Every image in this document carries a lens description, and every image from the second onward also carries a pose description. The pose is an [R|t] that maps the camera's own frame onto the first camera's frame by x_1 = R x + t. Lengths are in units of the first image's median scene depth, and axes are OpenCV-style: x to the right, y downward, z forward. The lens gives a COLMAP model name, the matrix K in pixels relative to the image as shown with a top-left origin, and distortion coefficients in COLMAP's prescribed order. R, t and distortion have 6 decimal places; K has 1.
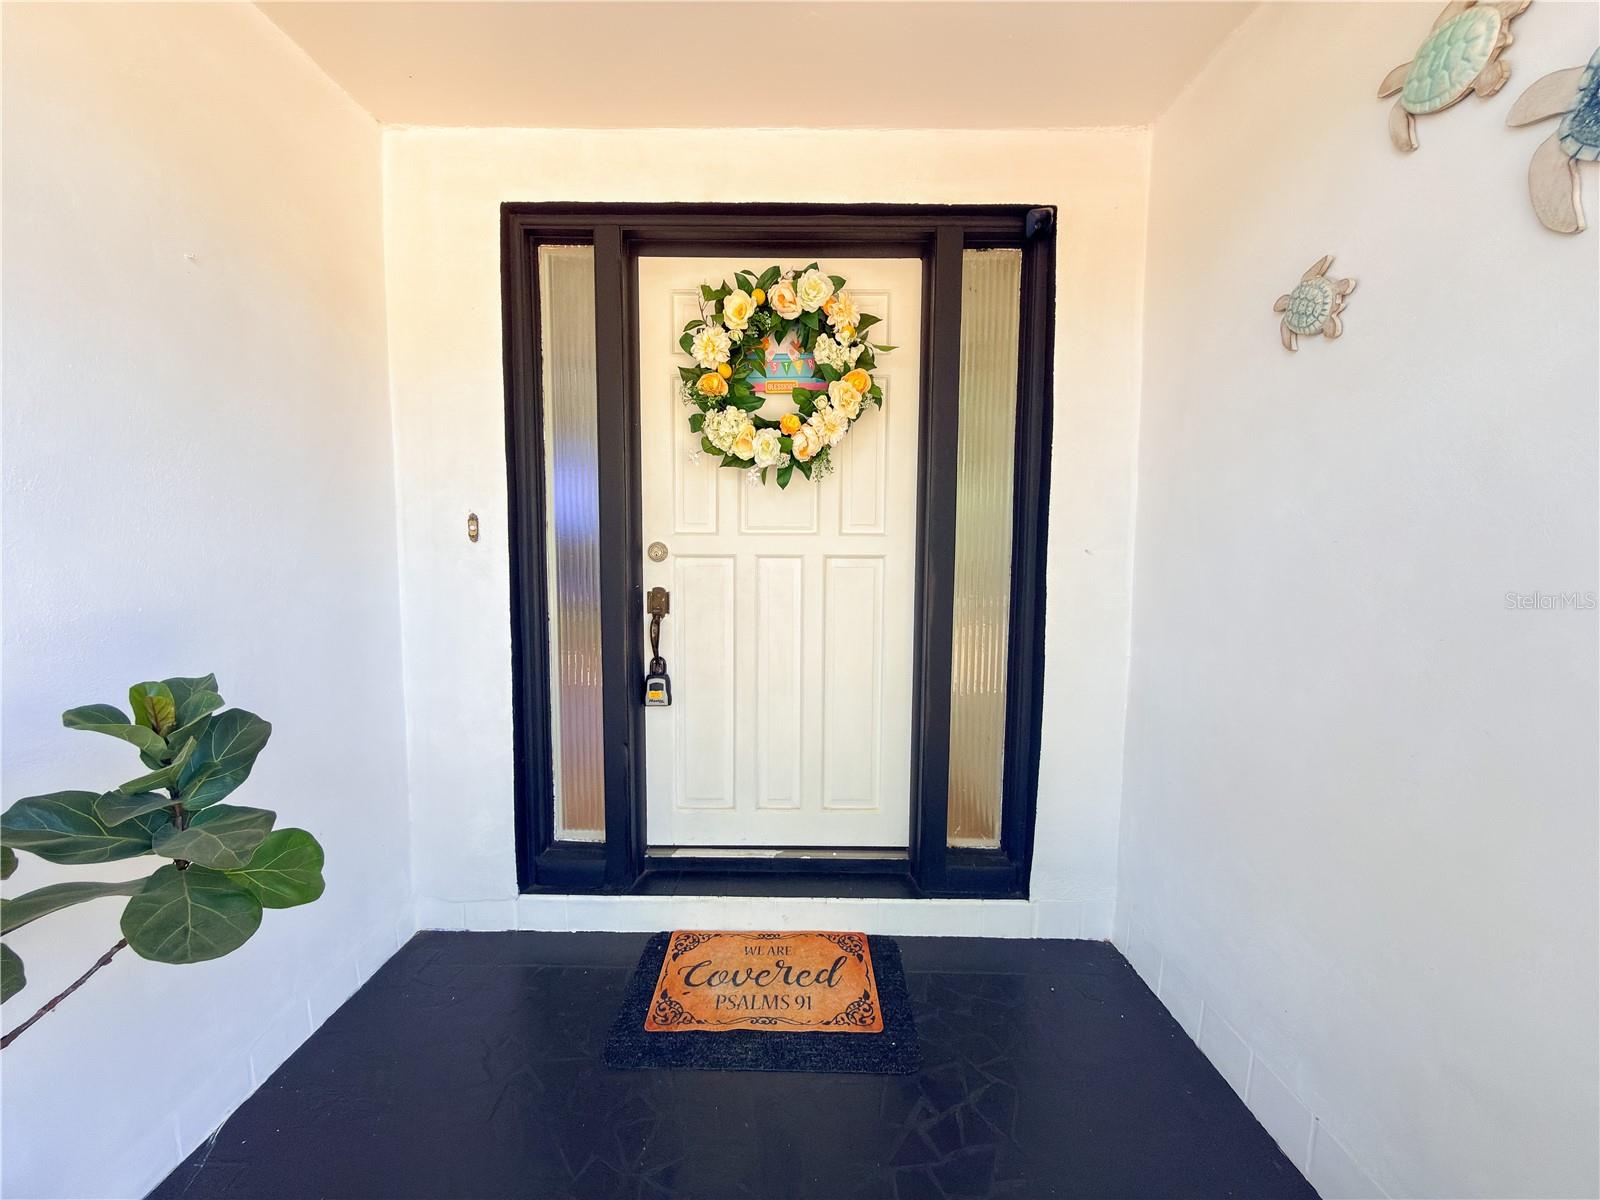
lens RADIAL K [[651.0, 0, 801.6], [0, 651.0, 615.5], [0, 0, 1]] dist [0.001490, 0.000106]
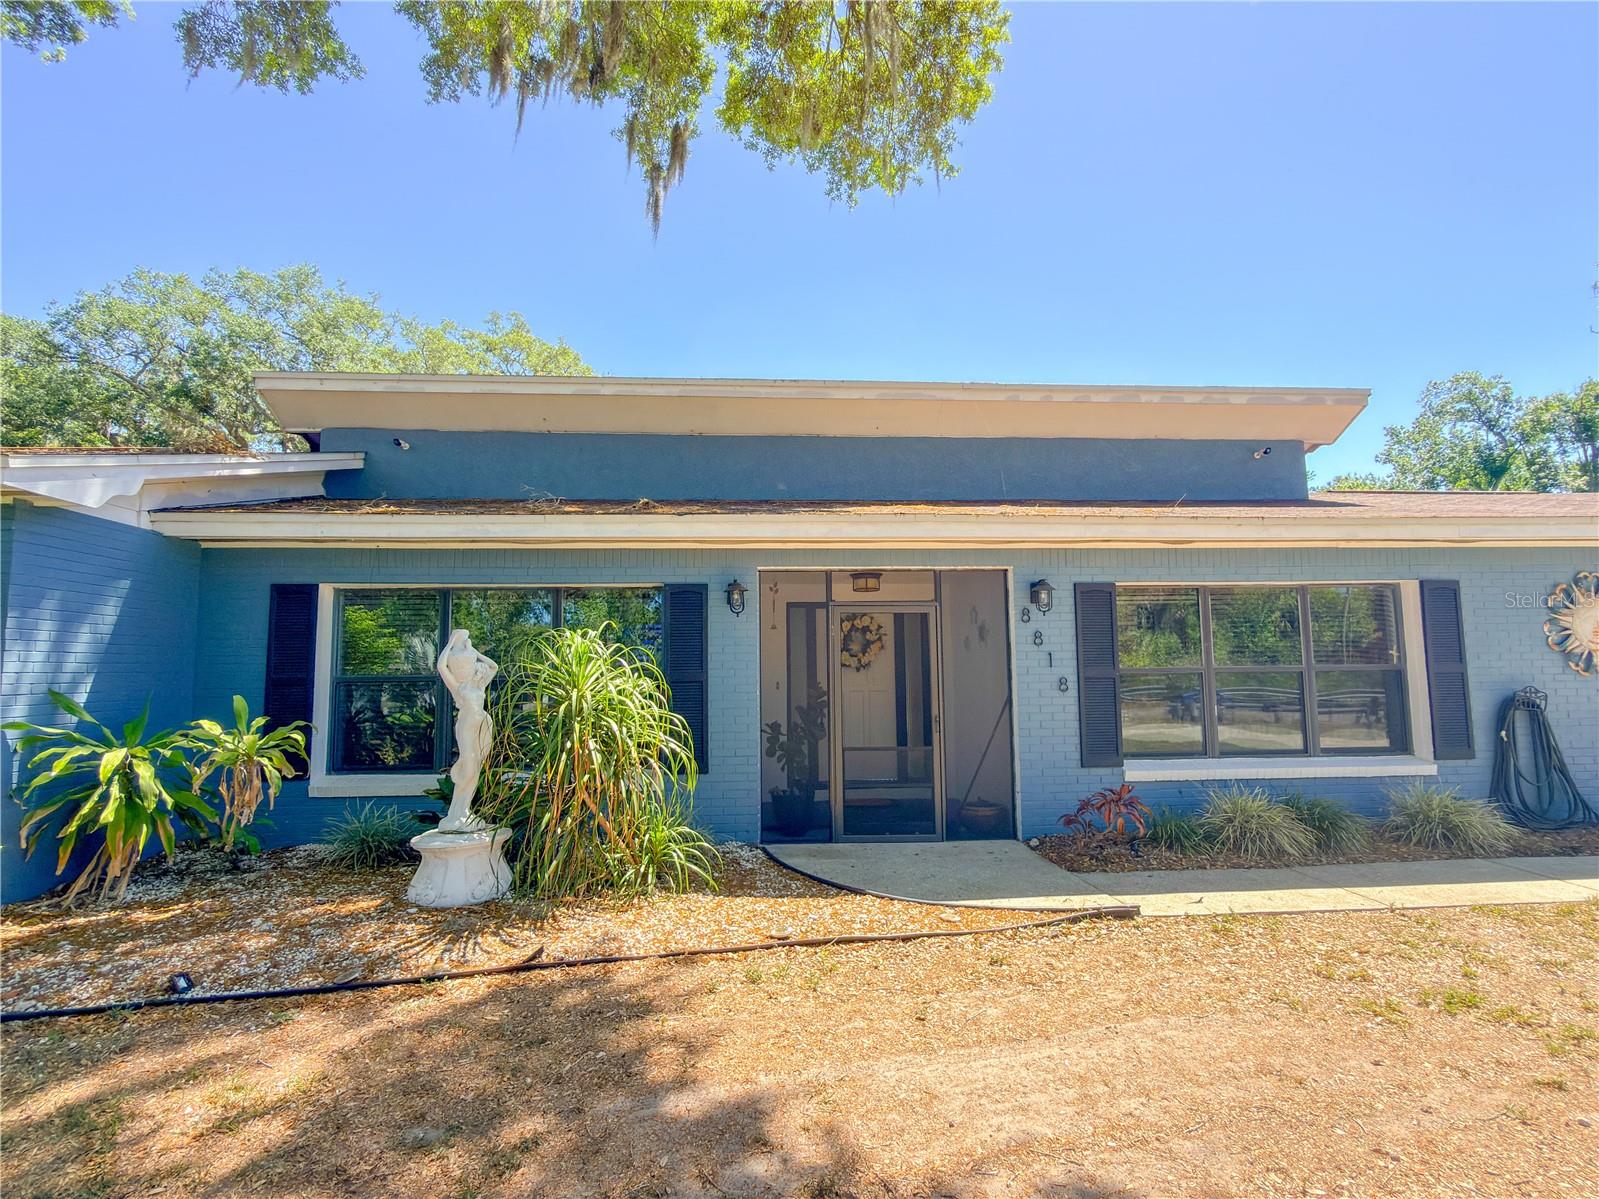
lens RADIAL K [[754.2, 0, 799.5], [0, 754.2, 599.5], [0, 0, 1]] dist [0.001777, -0.000016]
pose [[0.997308, -0.011076, 0.072483, -0.660162], [0.023452, 0.984782, -0.172202, 0.116728], [-0.069473, 0.173439, 0.982391, -3.189880]]
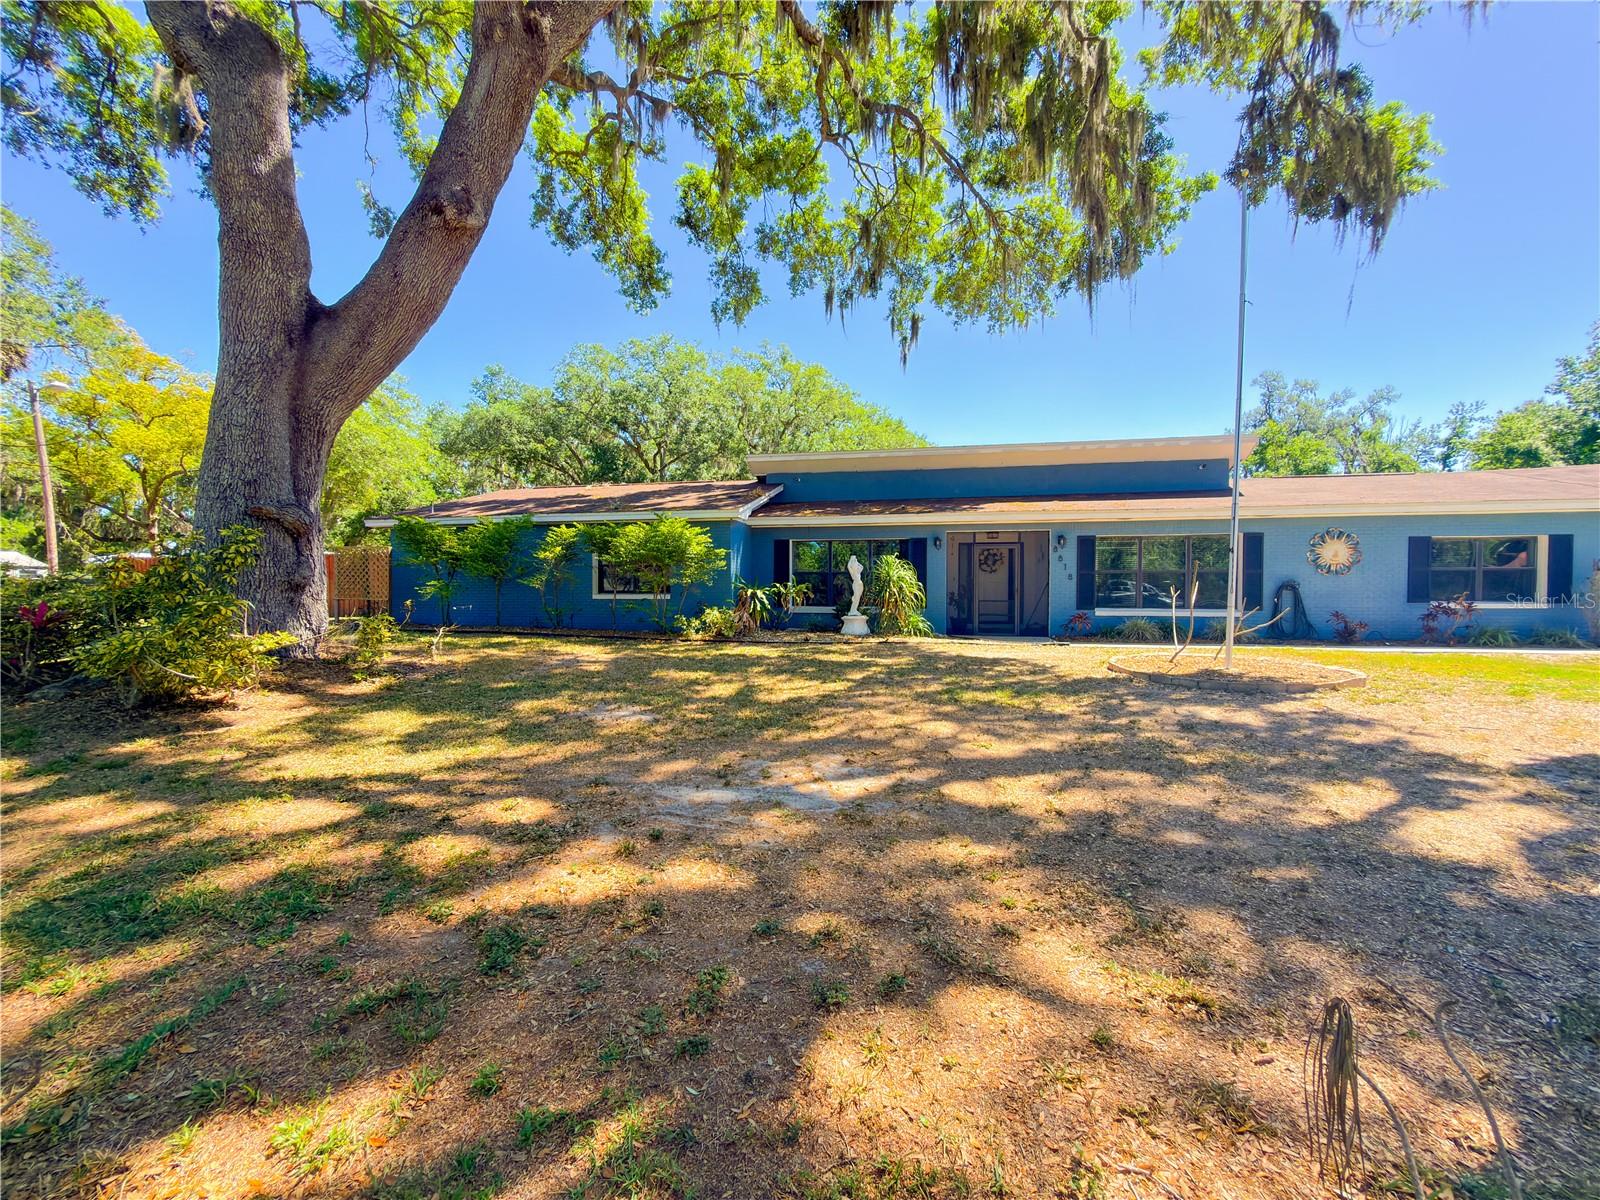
lens RADIAL K [[651.0, 0, 801.6], [0, 651.0, 615.5], [0, 0, 1]] dist [0.001490, 0.000106]
pose [[0.978303, 0.003661, -0.207146, -0.678541], [-0.011346, 0.999290, -0.035921, 0.678088], [0.206867, 0.037492, 0.977650, -7.731139]]
